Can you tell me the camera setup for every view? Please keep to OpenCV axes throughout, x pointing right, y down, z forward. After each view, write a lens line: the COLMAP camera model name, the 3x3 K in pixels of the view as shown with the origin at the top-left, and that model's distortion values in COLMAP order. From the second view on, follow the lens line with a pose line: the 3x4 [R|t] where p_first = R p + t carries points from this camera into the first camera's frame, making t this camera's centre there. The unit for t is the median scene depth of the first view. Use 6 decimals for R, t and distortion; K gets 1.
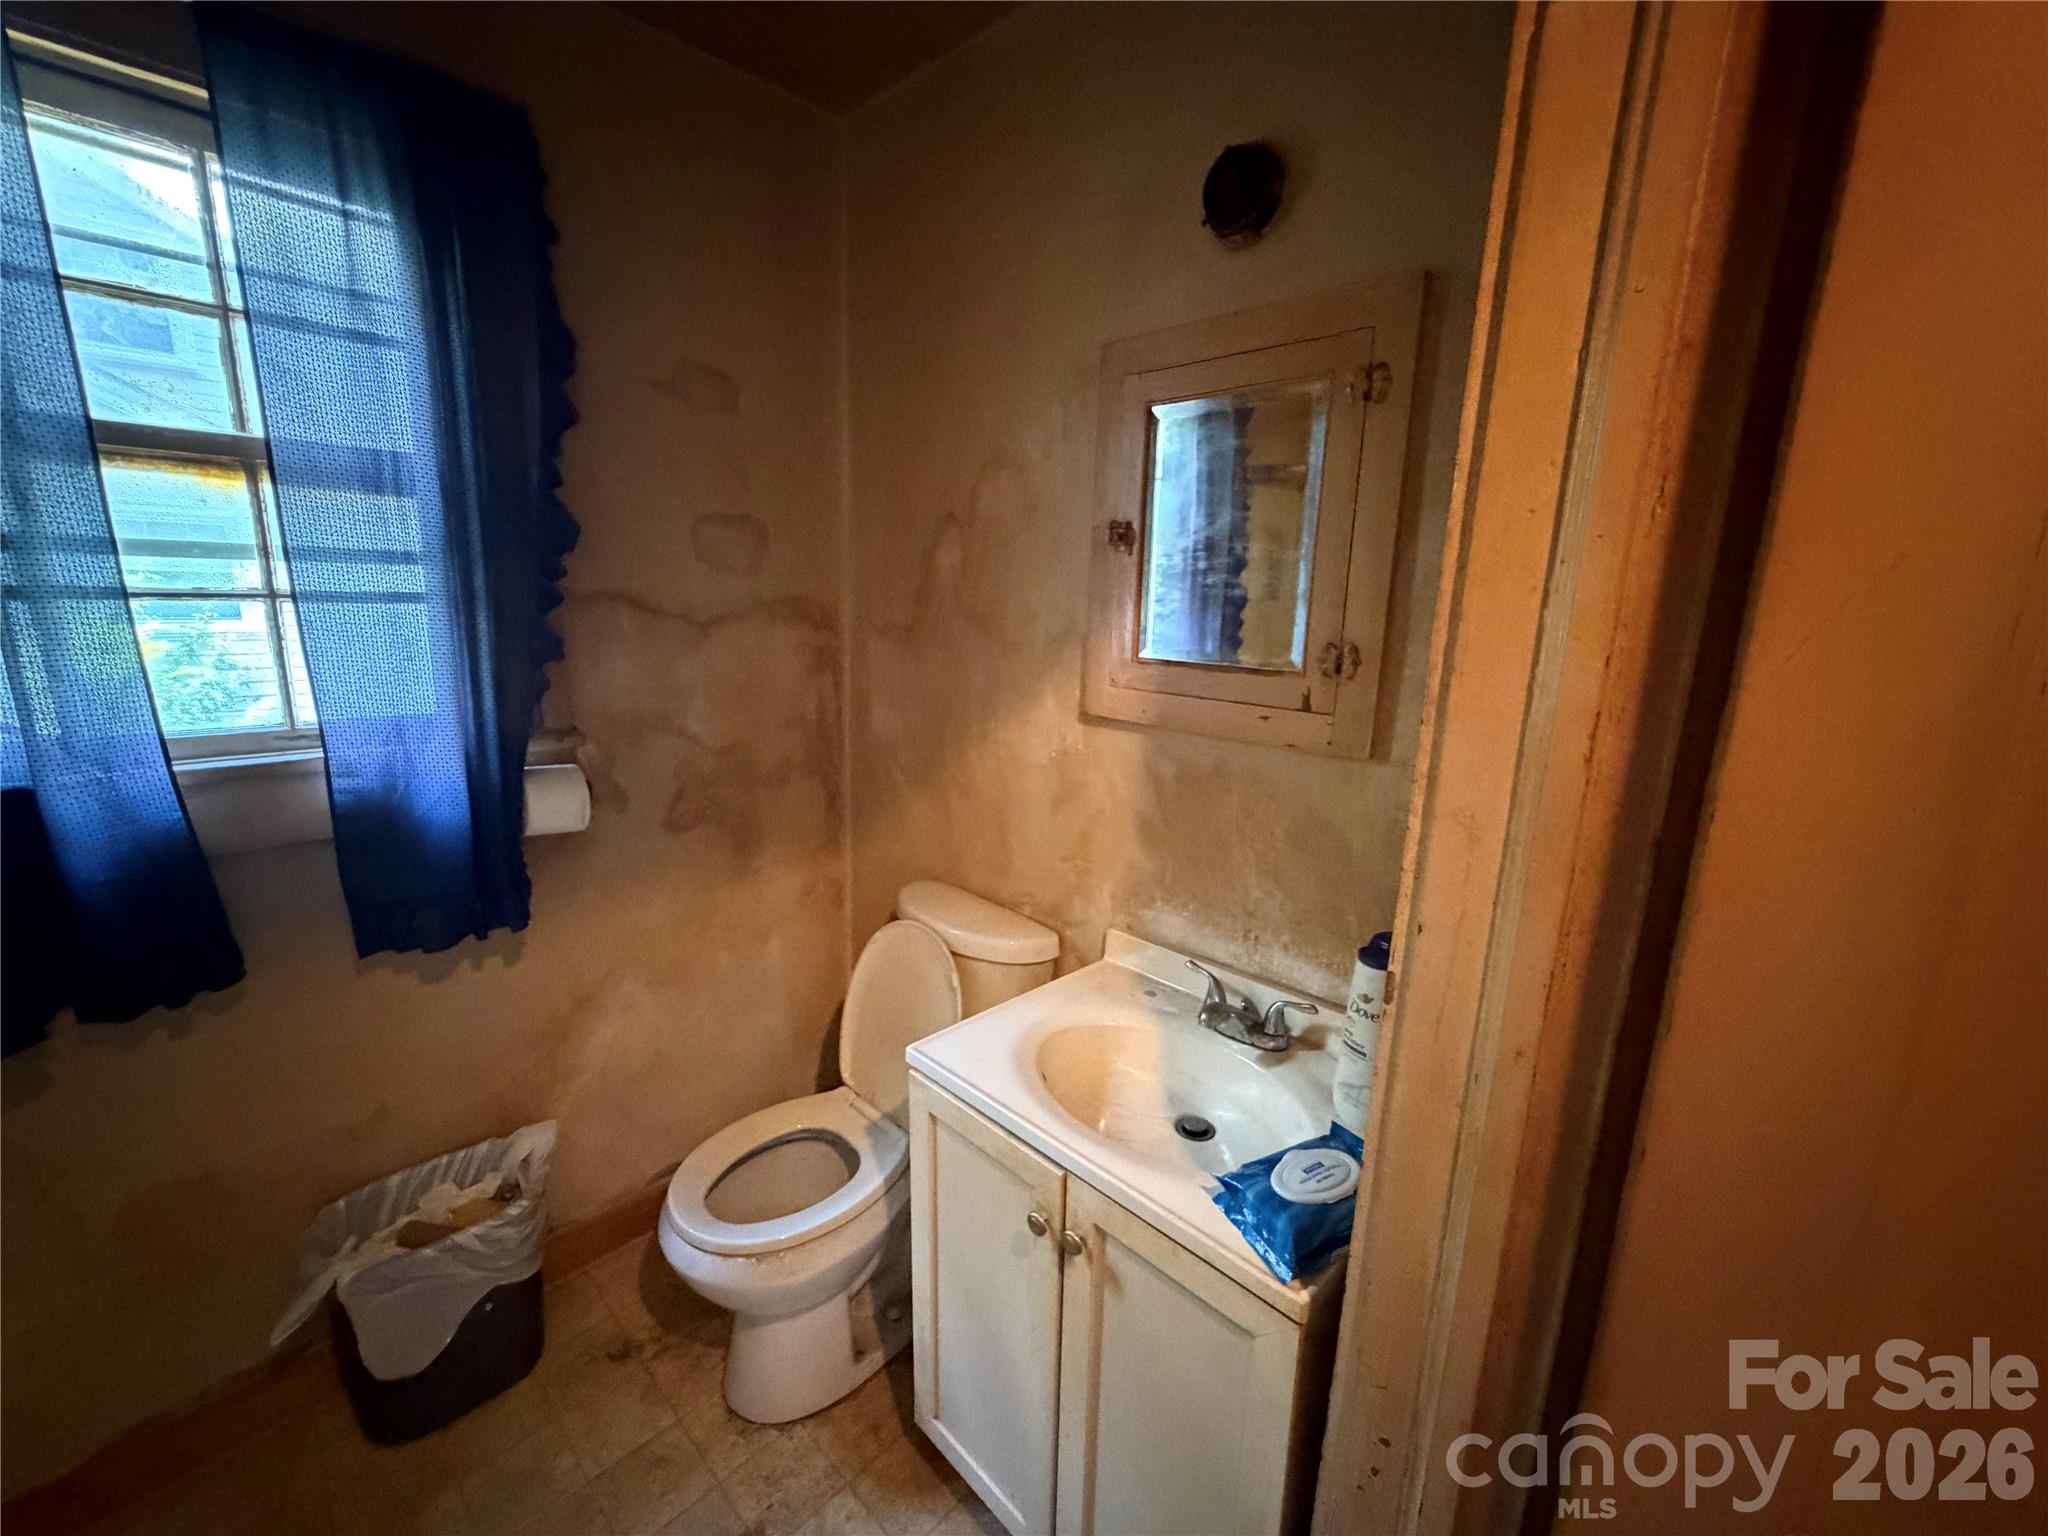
lens RADIAL K [[818.9, 0, 1020.5], [0, 818.9, 763.4], [0, 0, 1]] dist [0.001709, -0.000878]
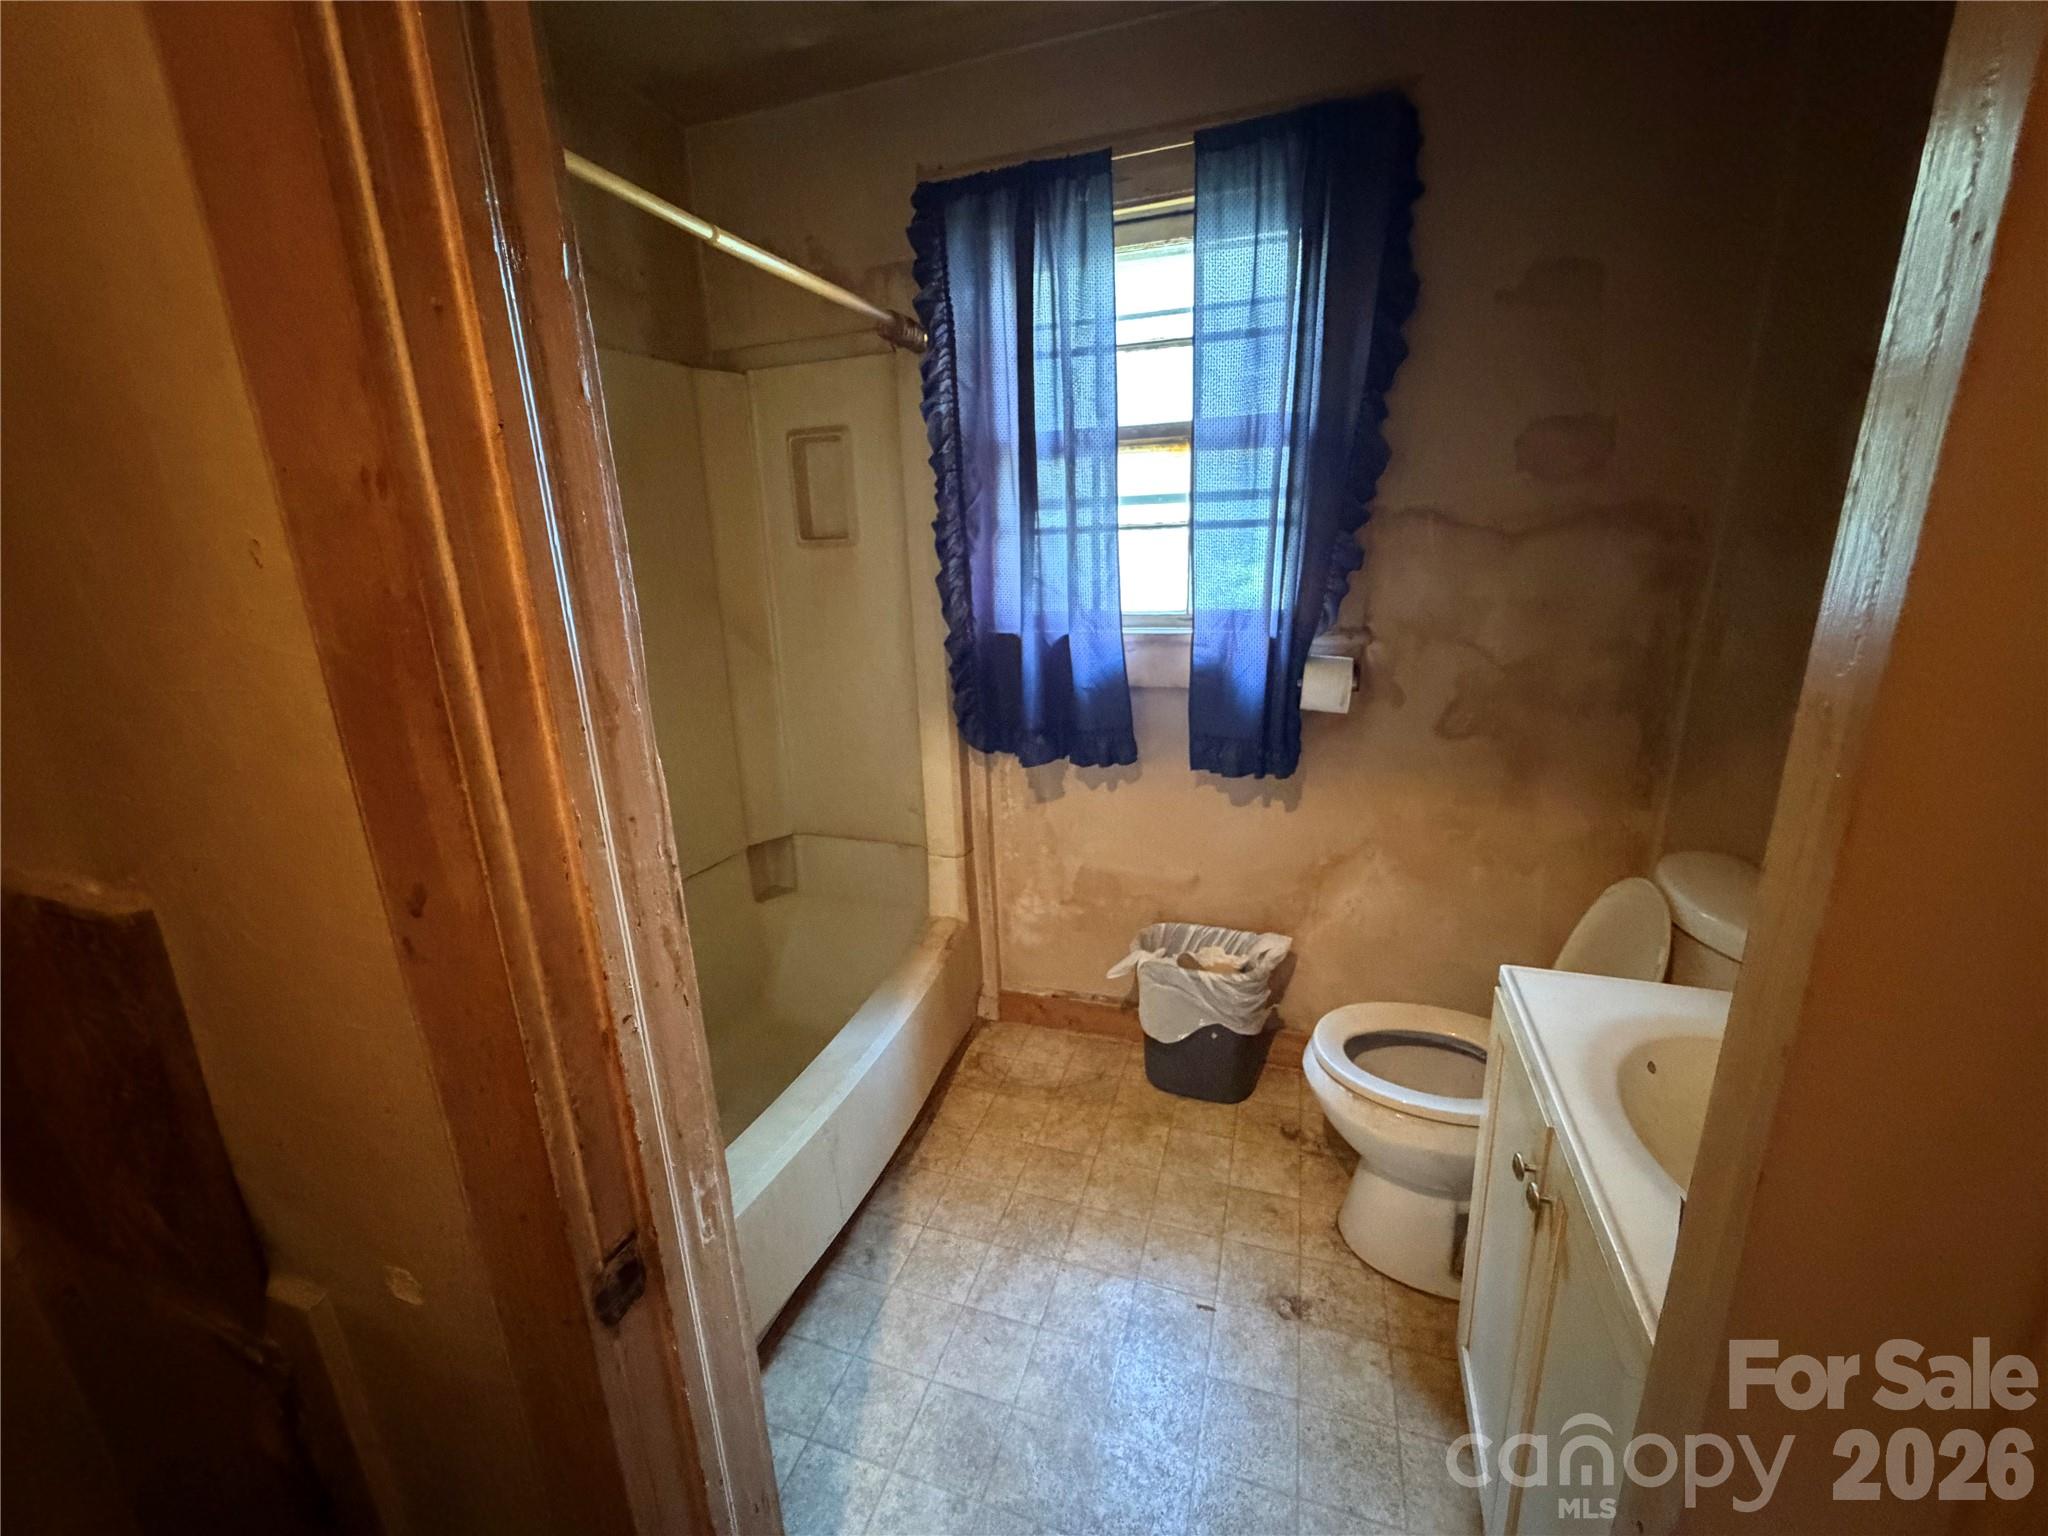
lens RADIAL K [[818.9, 0, 1018.9], [0, 818.9, 764.8], [0, 0, 1]] dist [0.001709, -0.000878]
pose [[0.427721, 0.196325, -0.882333, 0.368827], [-0.137512, 0.978899, 0.151151, 0.043895], [0.893390, 0.056681, 0.445693, 0.048602]]
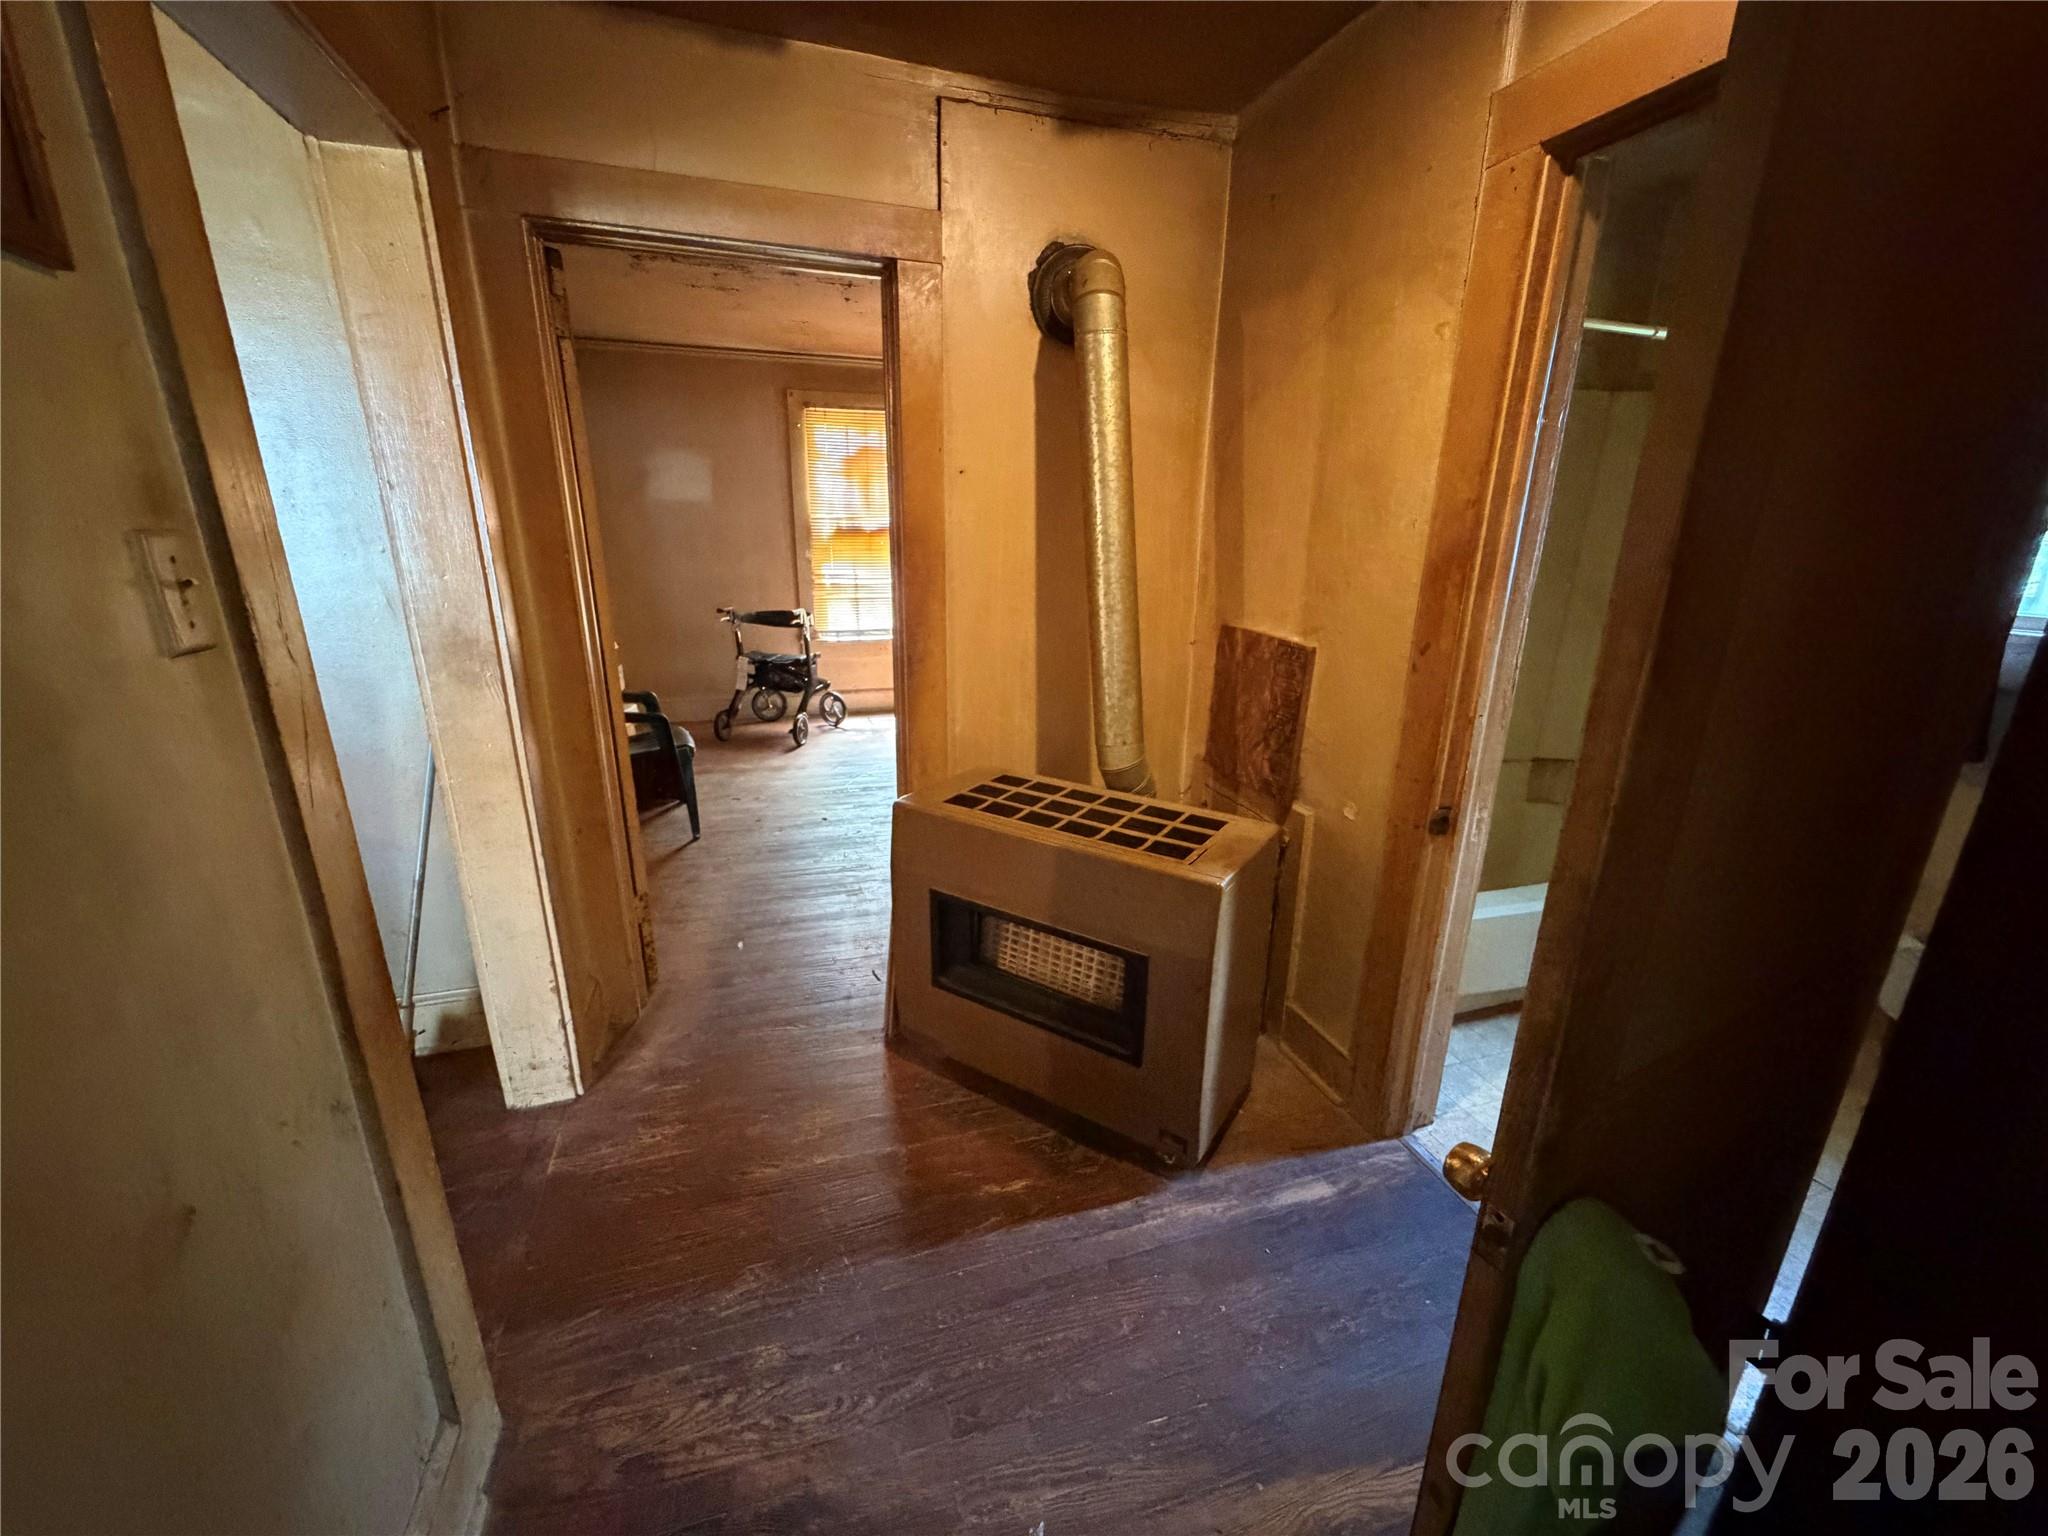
lens RADIAL K [[818.9, 0, 1023.3], [0, 818.9, 762.5], [0, 0, 1]] dist [0.001709, -0.000878]
pose [[-0.463477, 0.223115, -0.857560, 1.220225], [-0.206665, 0.913875, 0.349460, 0.075019], [0.861672, 0.339194, -0.377450, -0.034889]]
